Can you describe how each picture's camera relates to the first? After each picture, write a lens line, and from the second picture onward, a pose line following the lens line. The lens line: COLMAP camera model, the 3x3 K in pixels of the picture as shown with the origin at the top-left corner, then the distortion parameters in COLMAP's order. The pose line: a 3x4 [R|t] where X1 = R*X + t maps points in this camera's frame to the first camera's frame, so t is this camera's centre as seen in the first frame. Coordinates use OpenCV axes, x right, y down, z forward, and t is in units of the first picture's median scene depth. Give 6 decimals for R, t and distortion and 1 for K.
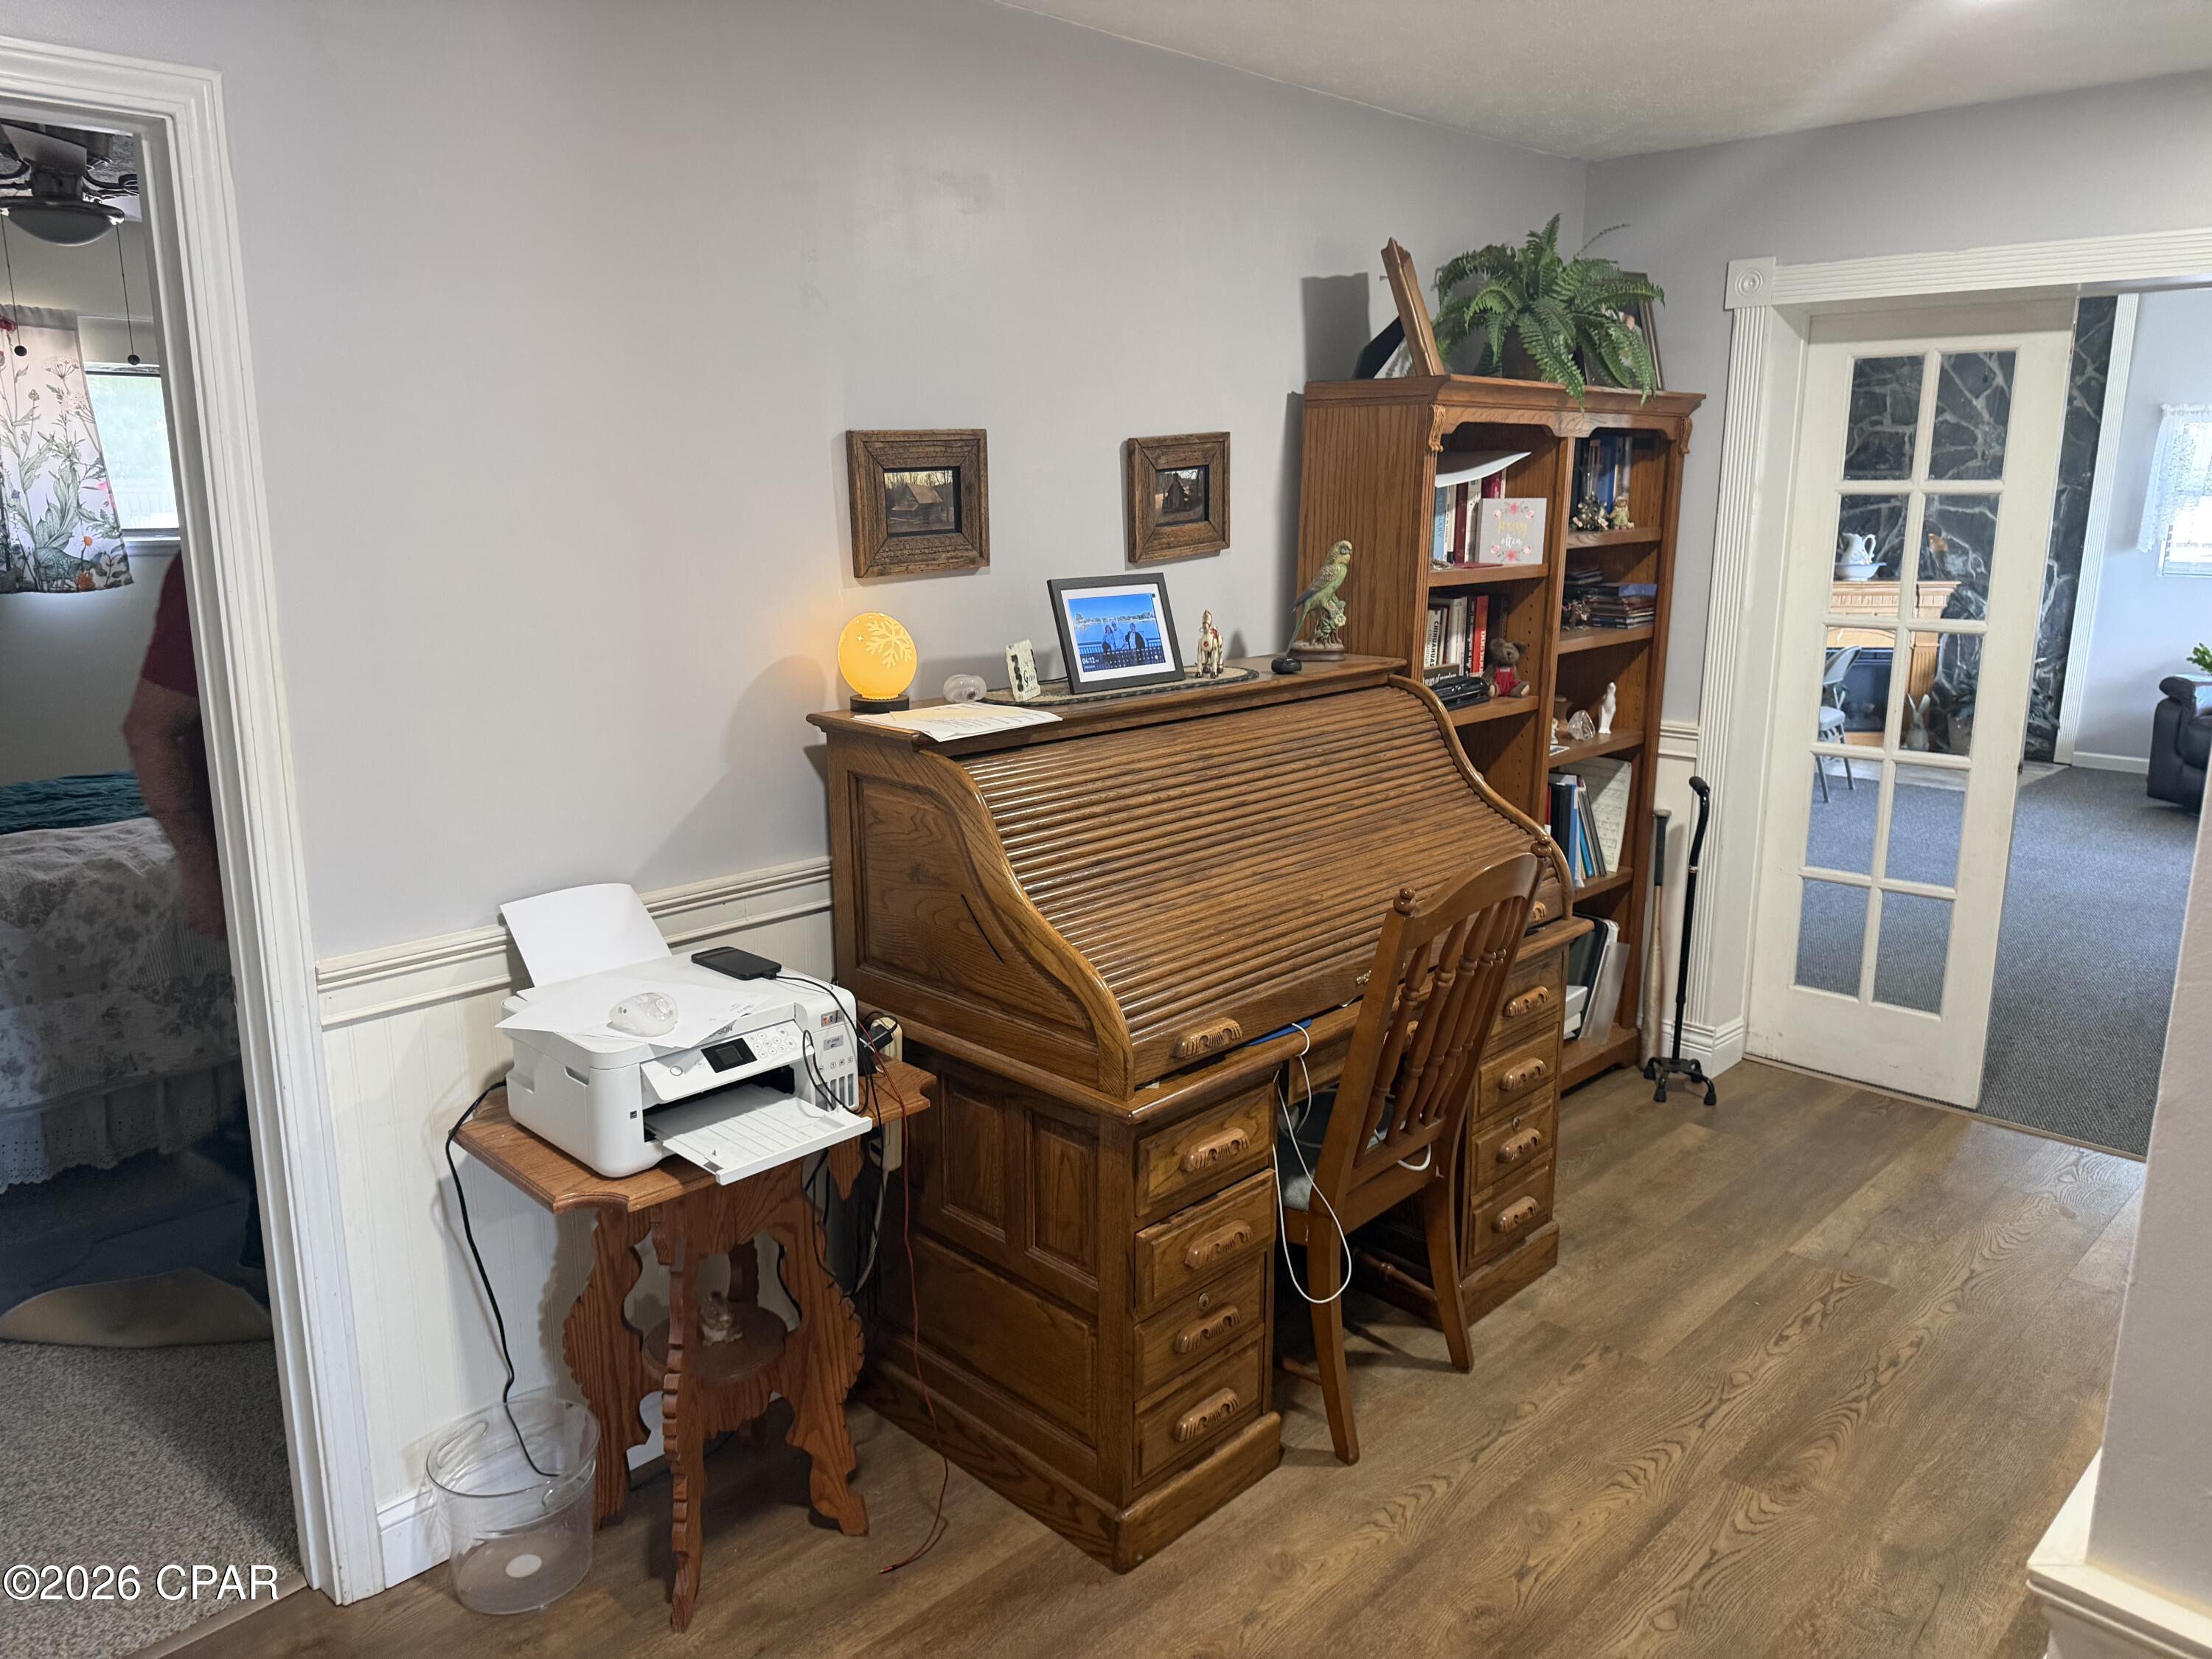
lens RADIAL K [[1552.1, 0, 1110.2], [0, 1552.1, 788.4], [0, 0, 1]] dist [0.011732, -0.005564]
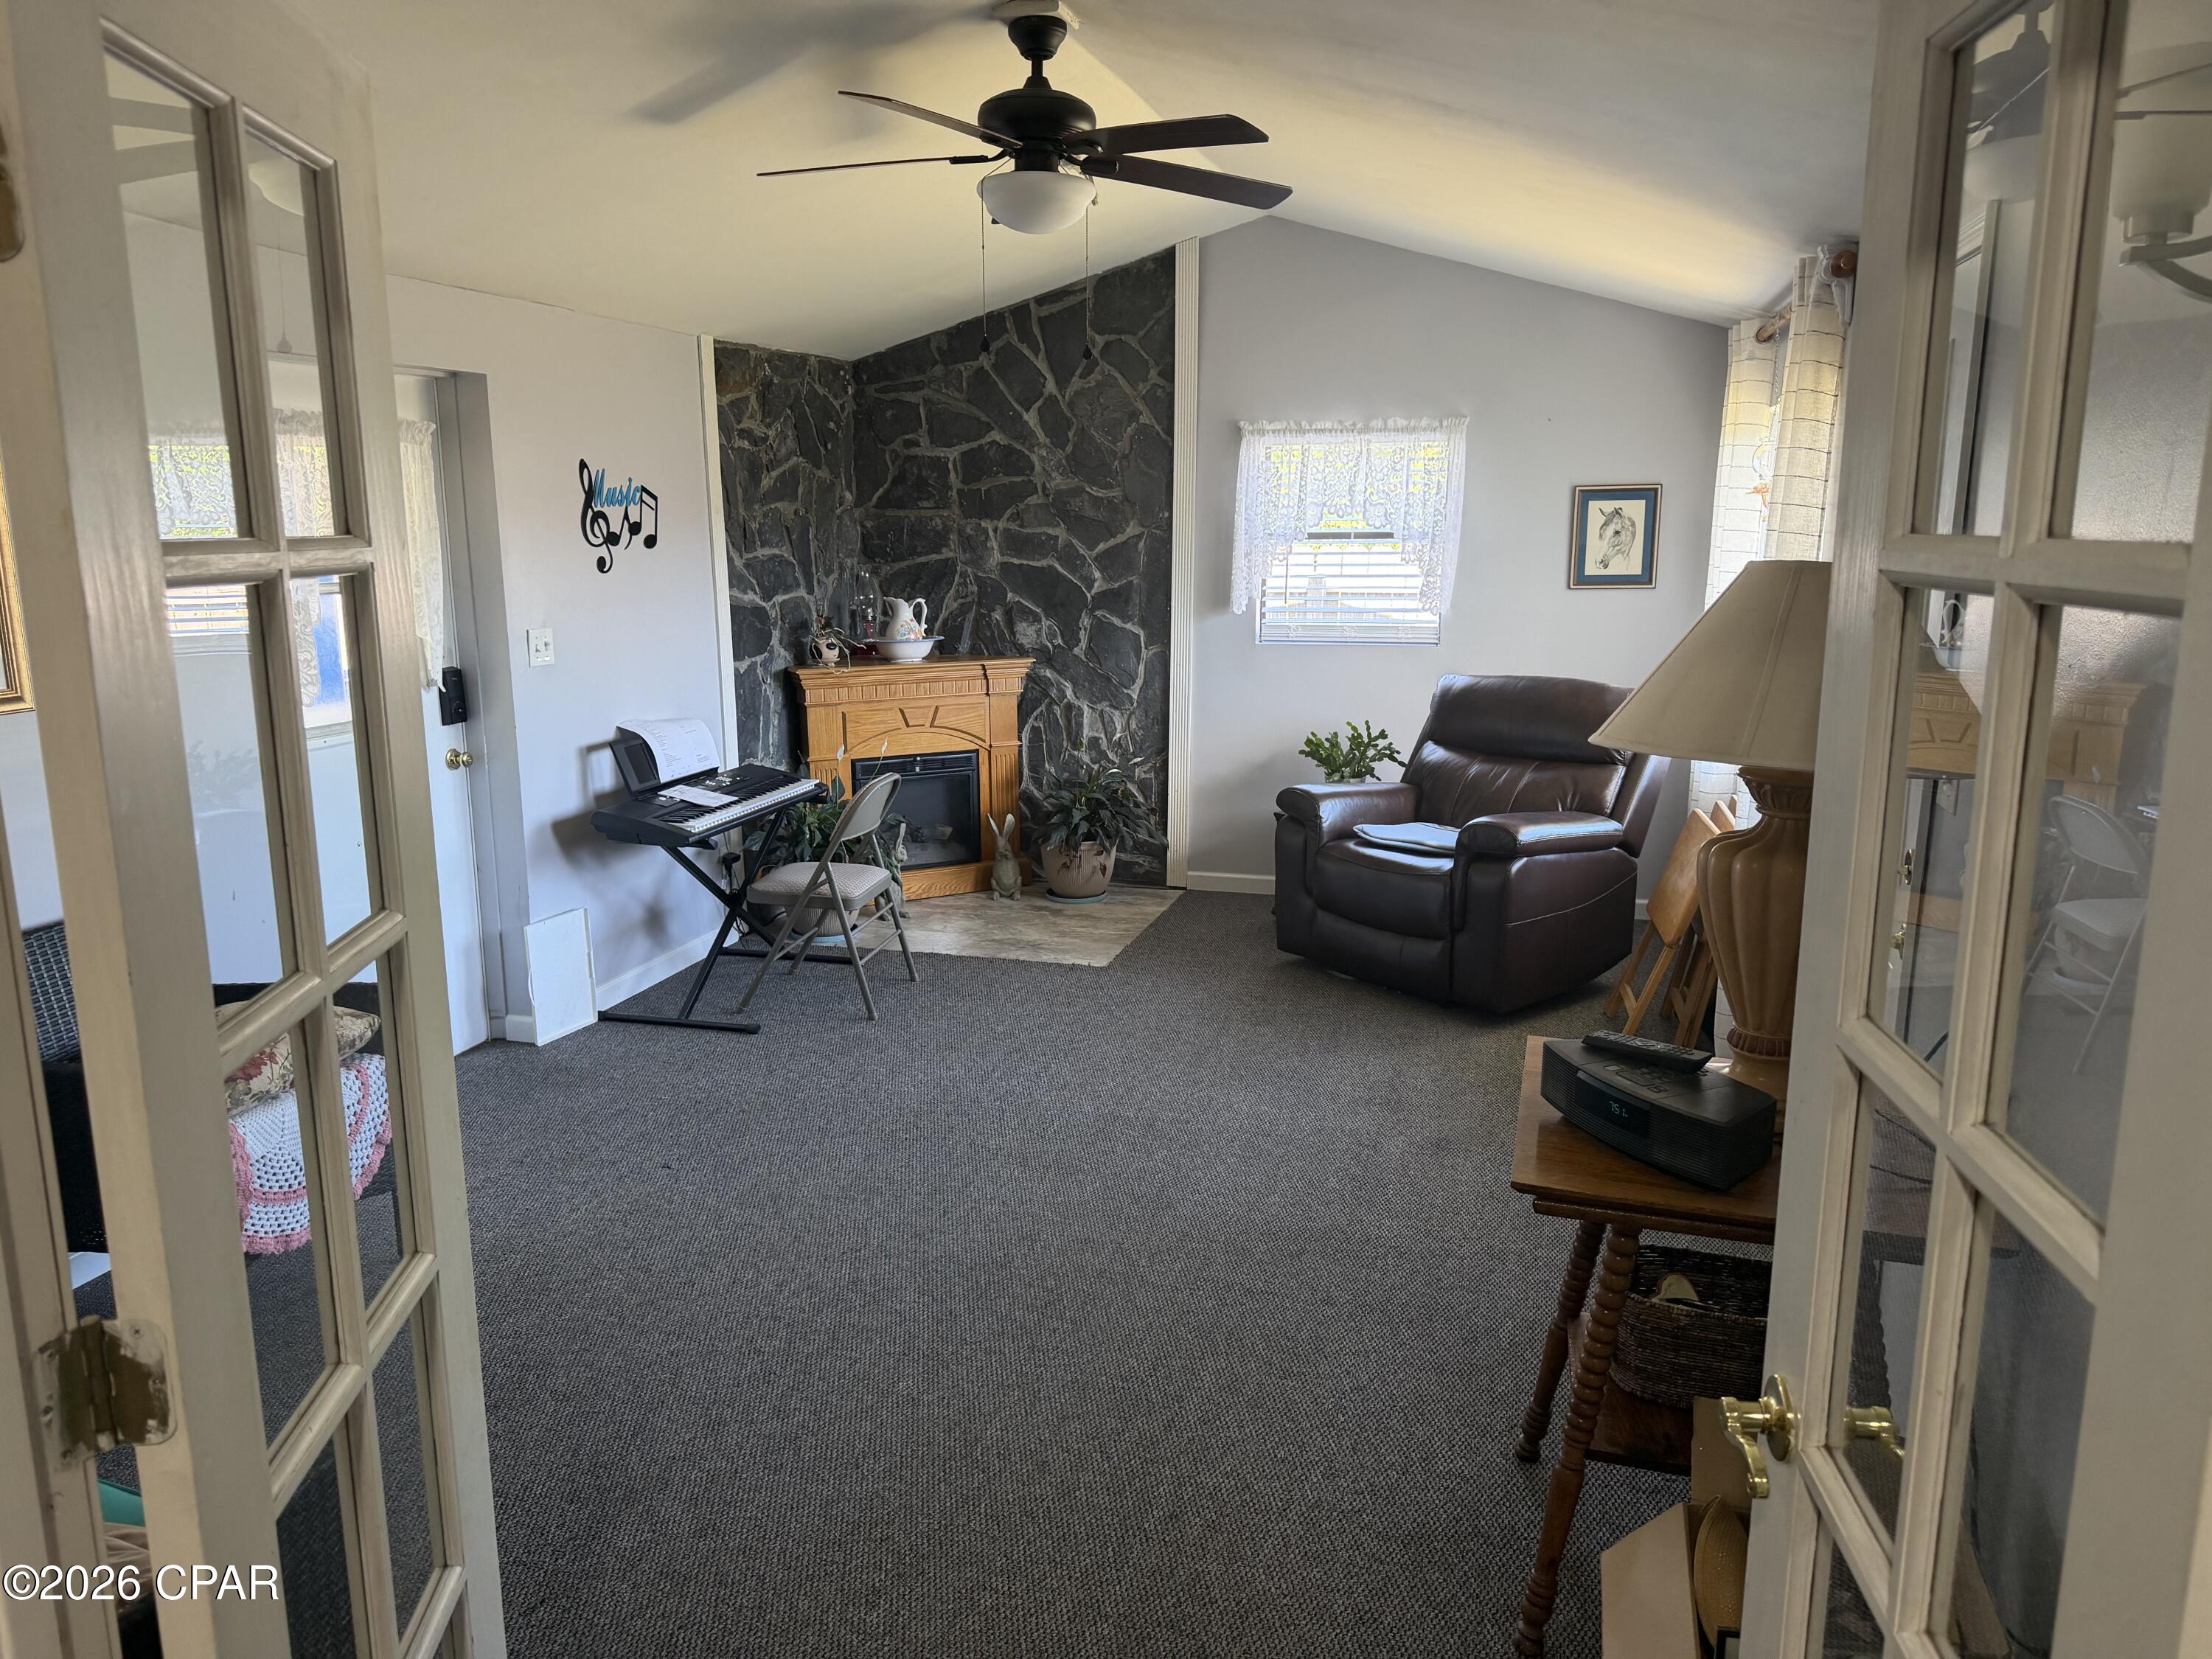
lens RADIAL K [[1552.1, 0, 1107.7], [0, 1552.1, 825.9], [0, 0, 1]] dist [0.011732, -0.005564]
pose [[0.872655, -0.096856, 0.478636, 0.213406], [0.101061, 0.994734, 0.017037, -0.062222], [-0.477766, 0.033504, 0.877848, 0.334943]]
